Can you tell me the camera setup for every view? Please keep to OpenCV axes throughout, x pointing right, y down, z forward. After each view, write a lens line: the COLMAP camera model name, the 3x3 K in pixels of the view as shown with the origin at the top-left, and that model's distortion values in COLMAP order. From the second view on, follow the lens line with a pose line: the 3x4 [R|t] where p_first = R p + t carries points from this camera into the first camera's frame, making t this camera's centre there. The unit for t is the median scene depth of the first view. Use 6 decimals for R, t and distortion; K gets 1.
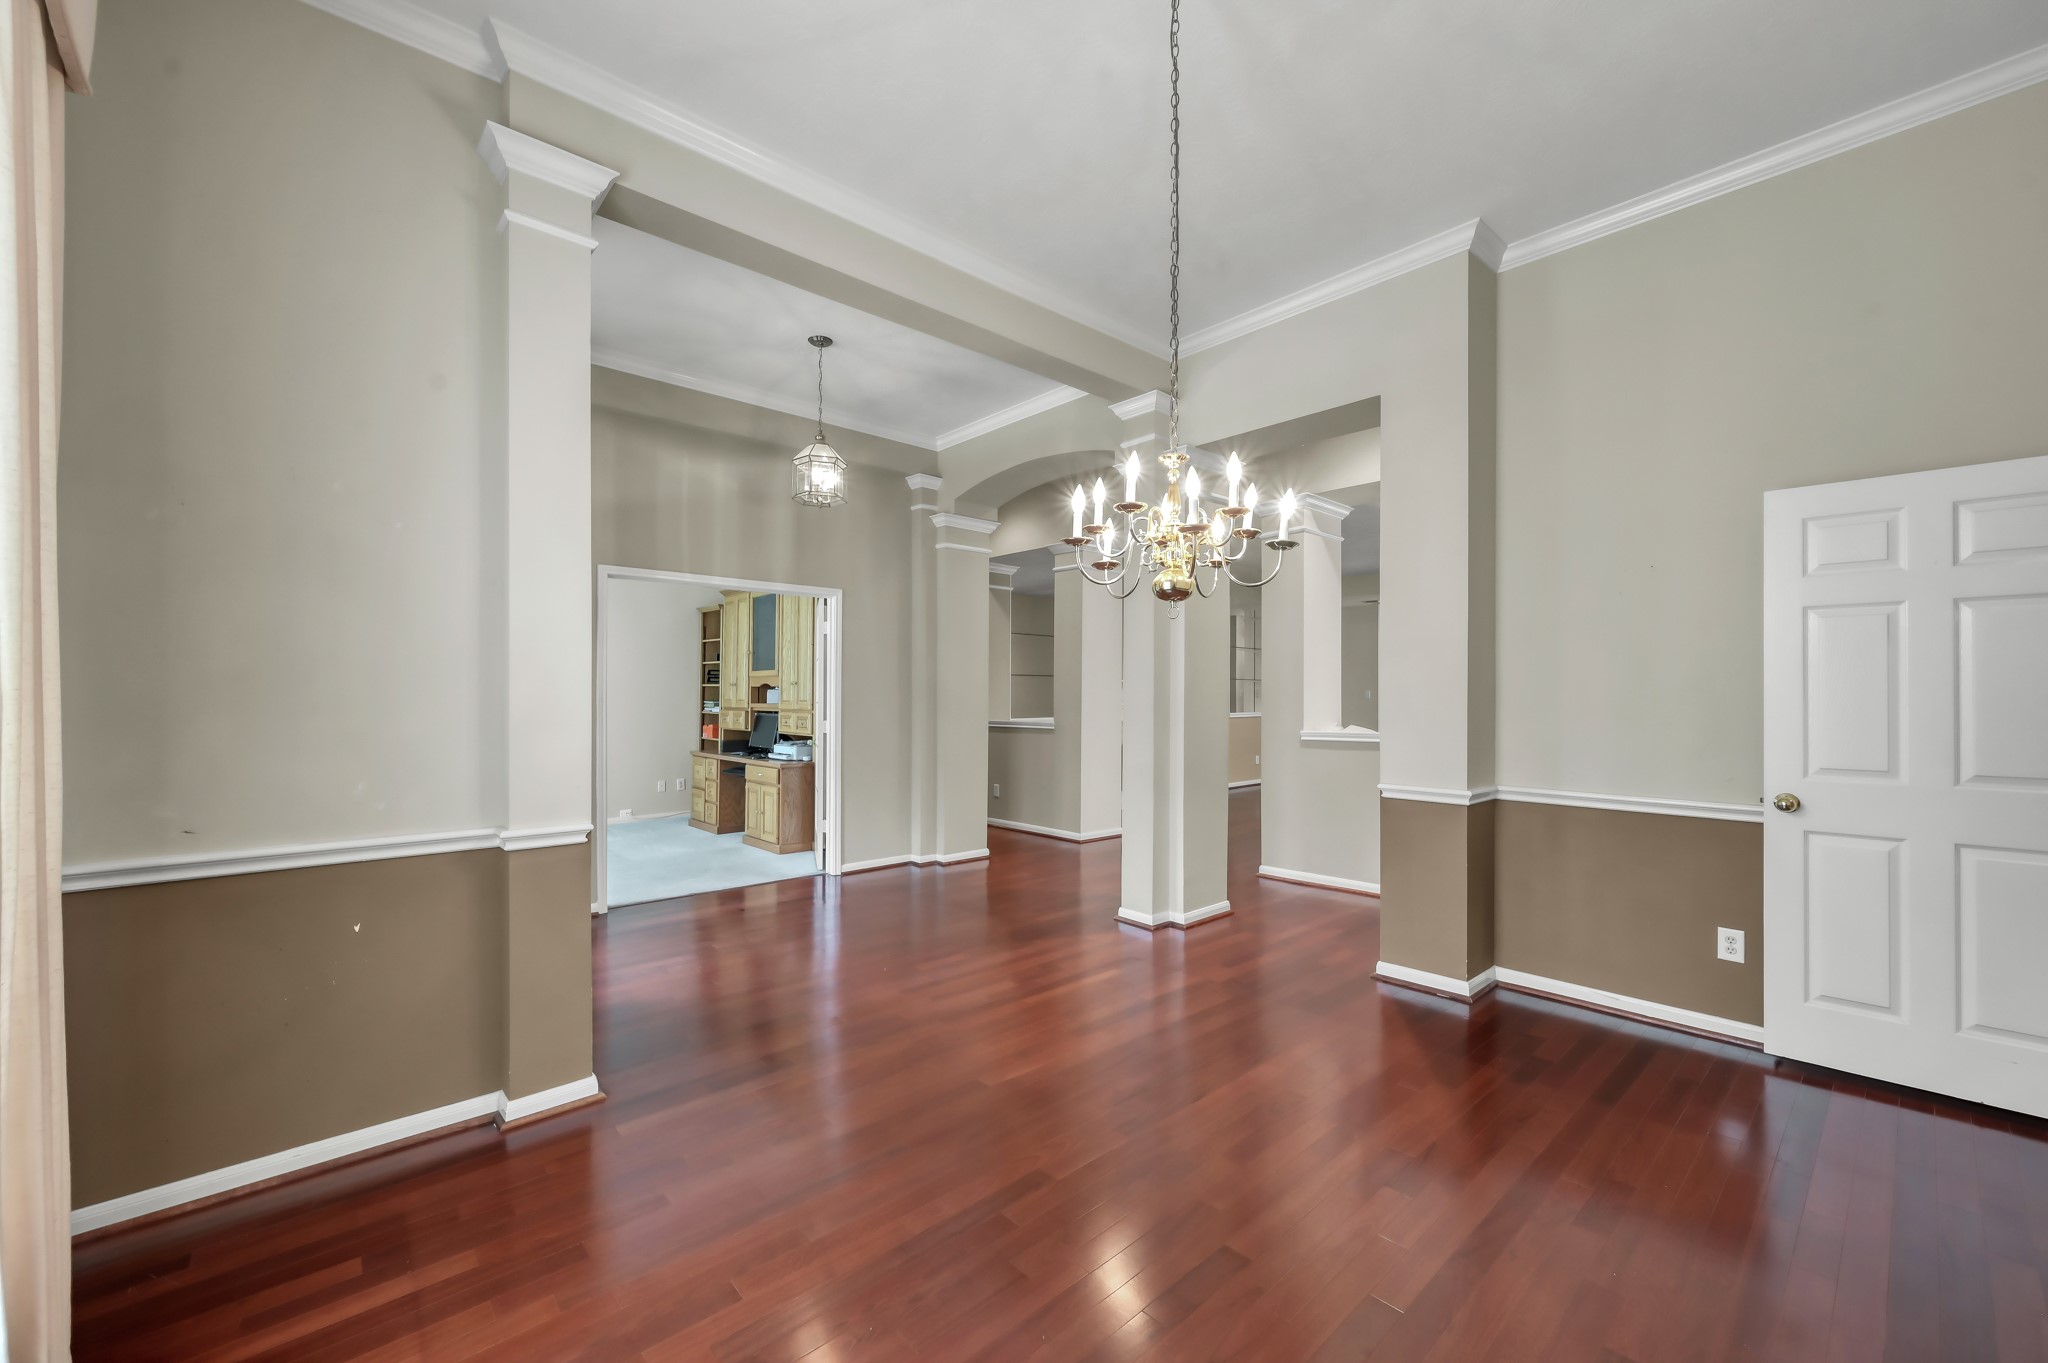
lens RADIAL K [[800.2, 0, 1024.0], [0, 800.2, 681.5], [0, 0, 1]] dist [-0.002237, -0.000207]
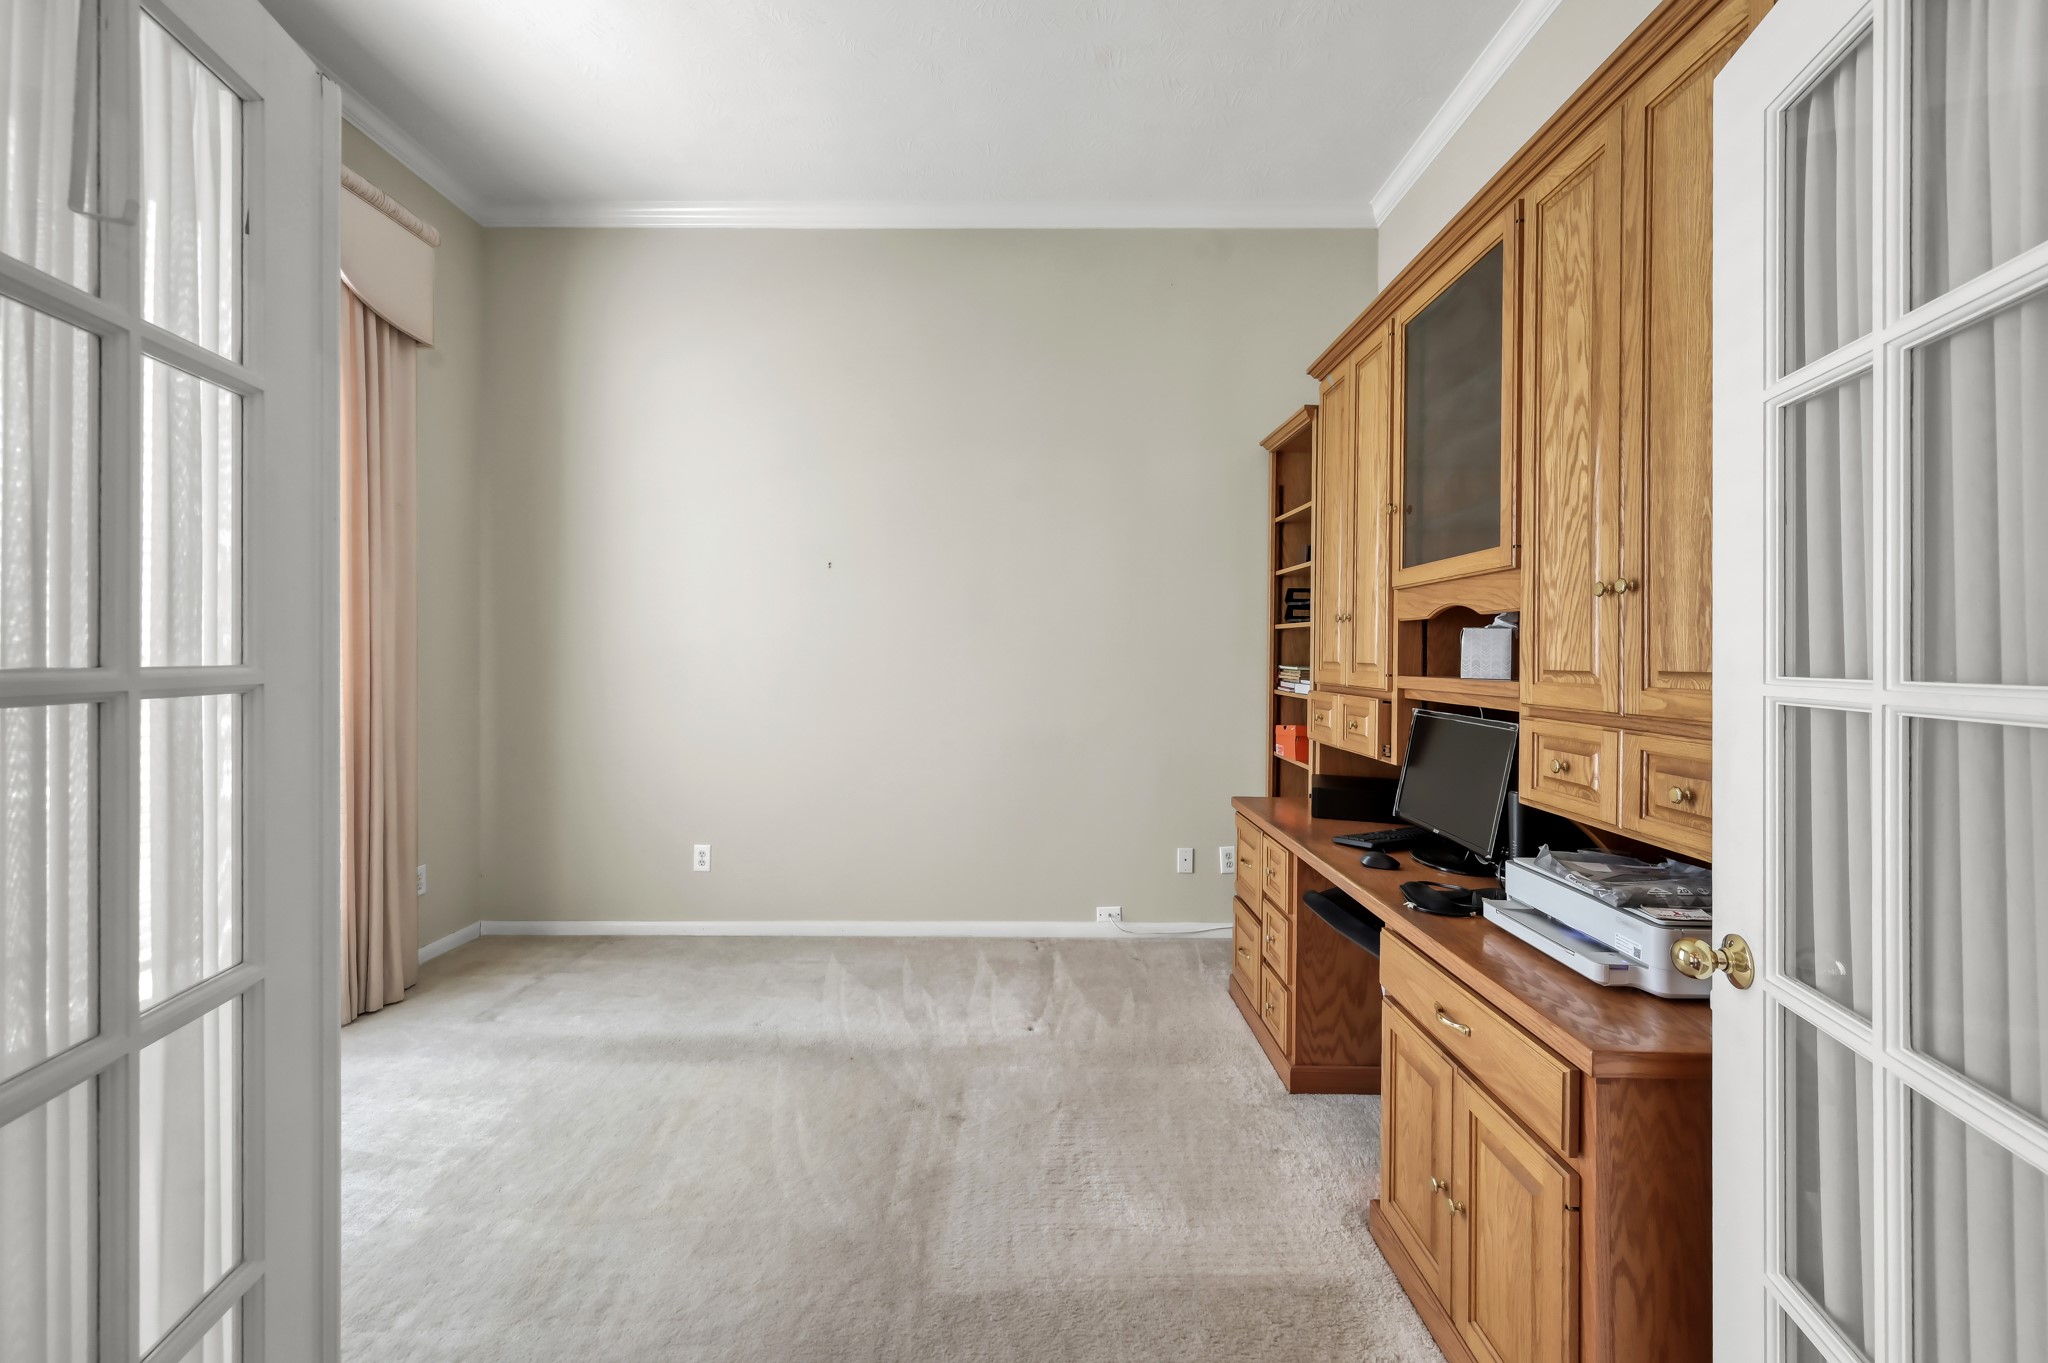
lens RADIAL K [[825.3, 0, 1025.6], [0, 825.3, 650.7], [0, 0, 1]] dist [-0.001906, 0.000124]
pose [[0.733435, -0.000841, -0.679759, -0.226643], [0.008743, 0.999928, 0.008197, 0.013628], [0.679704, -0.011956, 0.733389, 0.657547]]
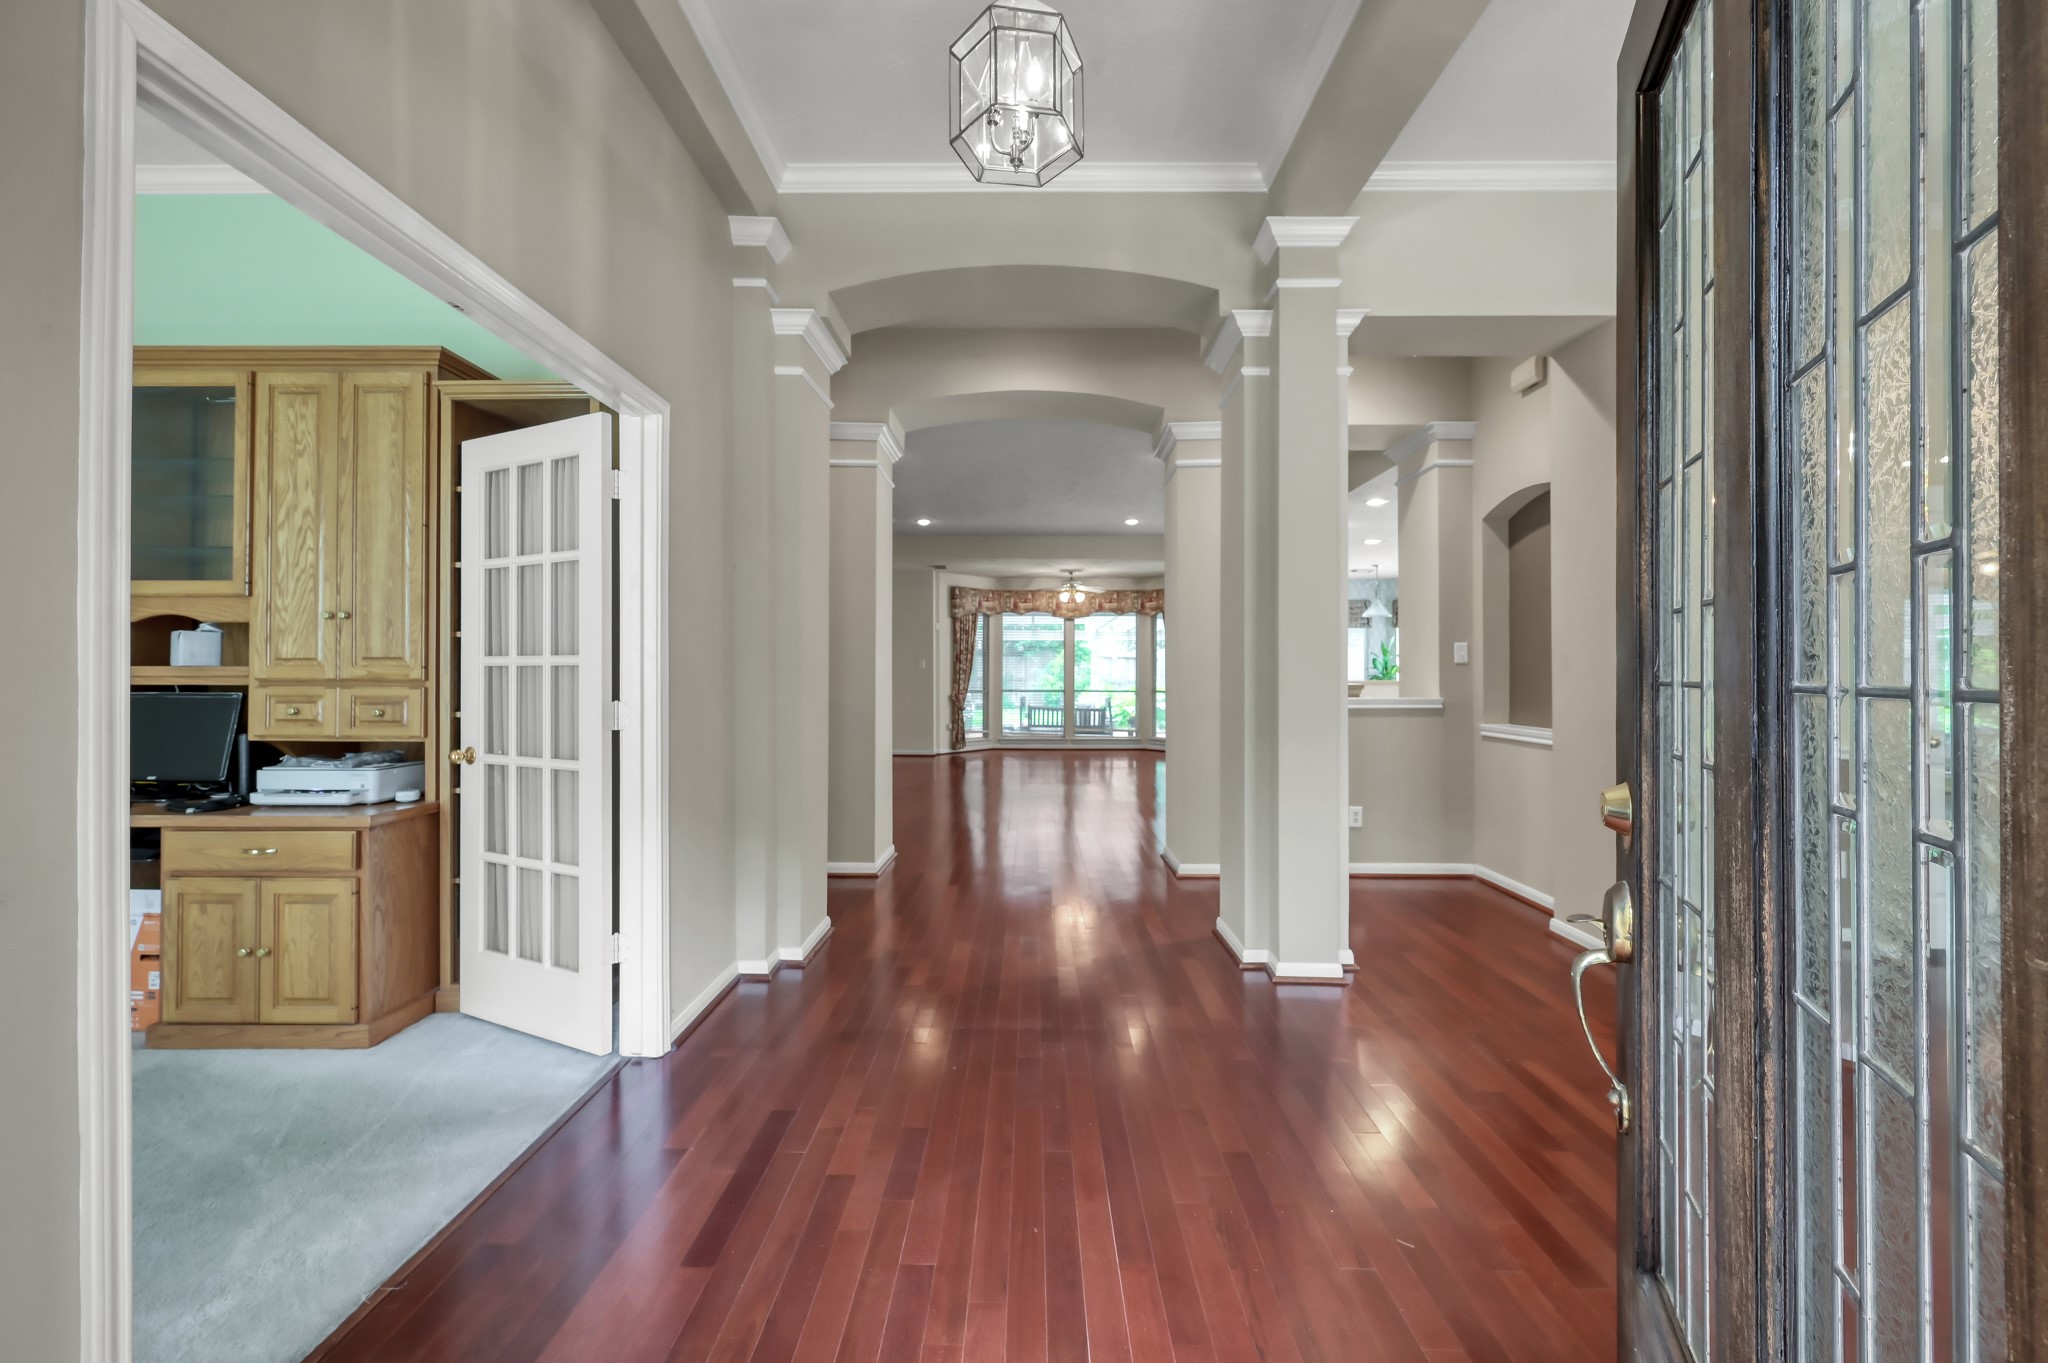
lens RADIAL K [[830.3, 0, 1025.7], [0, 830.3, 673.1], [0, 0, 1]] dist [-0.000628, 0.000055]
pose [[0.678065, 0.002768, 0.734996, -0.319760], [-0.016067, 0.999810, 0.011056, 0.018850], [-0.734826, -0.019306, 0.677981, 0.403131]]
